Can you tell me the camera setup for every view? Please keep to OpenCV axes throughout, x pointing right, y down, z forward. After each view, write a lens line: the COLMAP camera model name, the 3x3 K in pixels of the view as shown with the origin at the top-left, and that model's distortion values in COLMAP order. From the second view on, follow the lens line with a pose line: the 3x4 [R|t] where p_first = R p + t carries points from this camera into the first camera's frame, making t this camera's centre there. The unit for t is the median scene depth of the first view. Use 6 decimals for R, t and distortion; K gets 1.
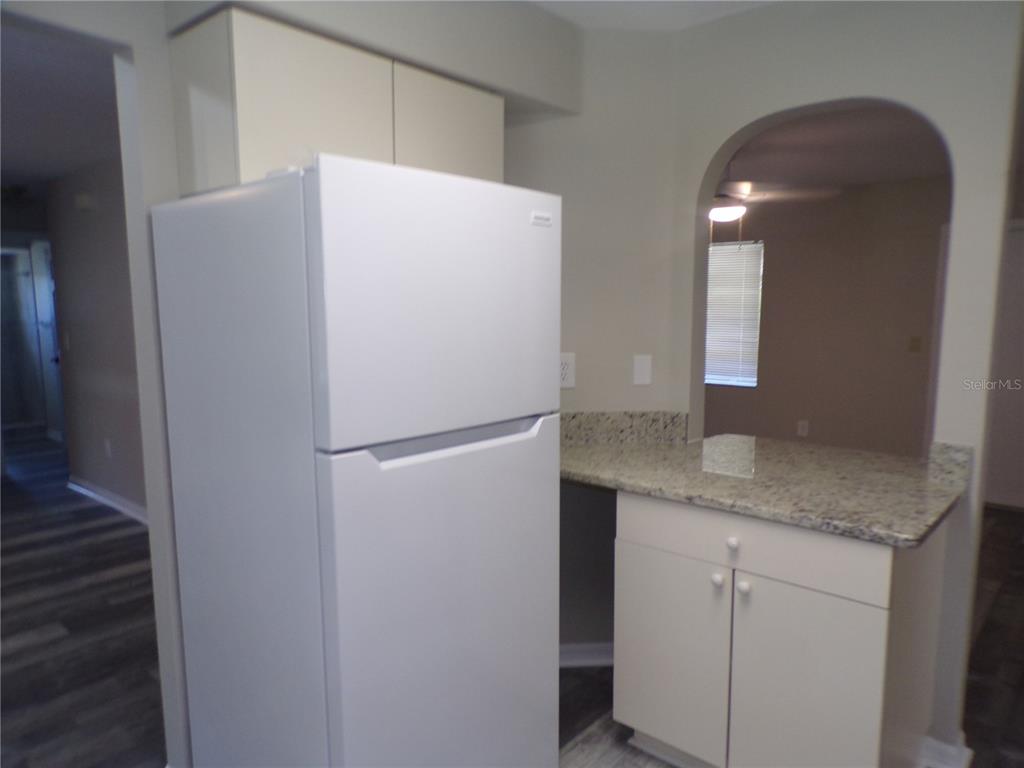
lens RADIAL K [[697.1, 0, 516.5], [0, 697.1, 388.4], [0, 0, 1]] dist [0.001184, 0.006740]
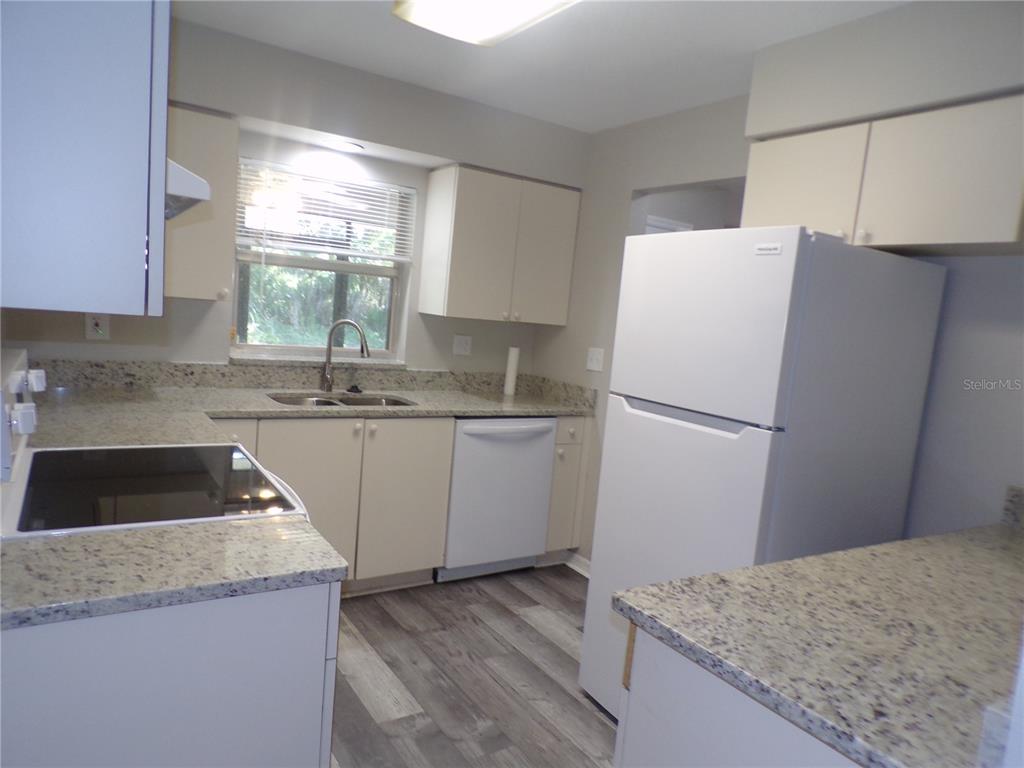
lens RADIAL K [[697.1, 0, 516.5], [0, 697.1, 388.4], [0, 0, 1]] dist [0.001184, 0.006740]
pose [[-0.277733, 0.076460, -0.957611, 1.189283], [-0.205082, 0.969129, 0.136859, -0.091816], [0.938513, 0.234399, -0.253479, 0.913325]]
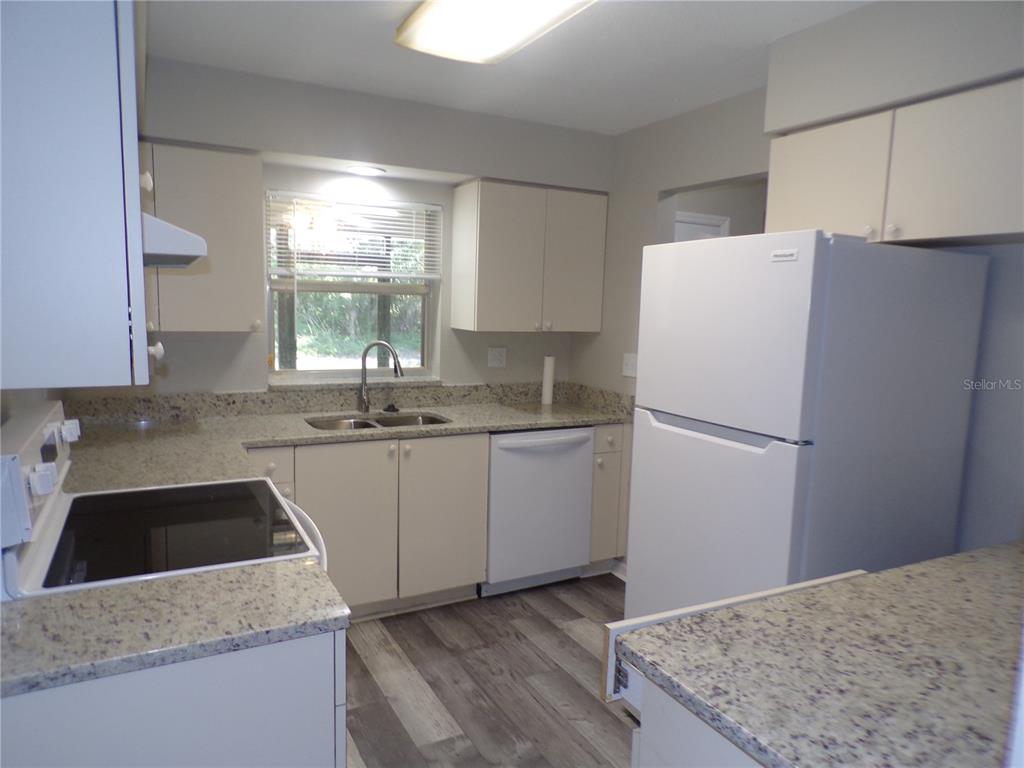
lens RADIAL K [[697.1, 0, 516.5], [0, 697.1, 388.4], [0, 0, 1]] dist [0.001184, 0.006740]
pose [[-0.352417, 0.098536, -0.930641, 1.151715], [-0.141529, 0.977392, 0.157081, -0.146511], [0.925079, 0.187071, -0.330504, 0.965170]]
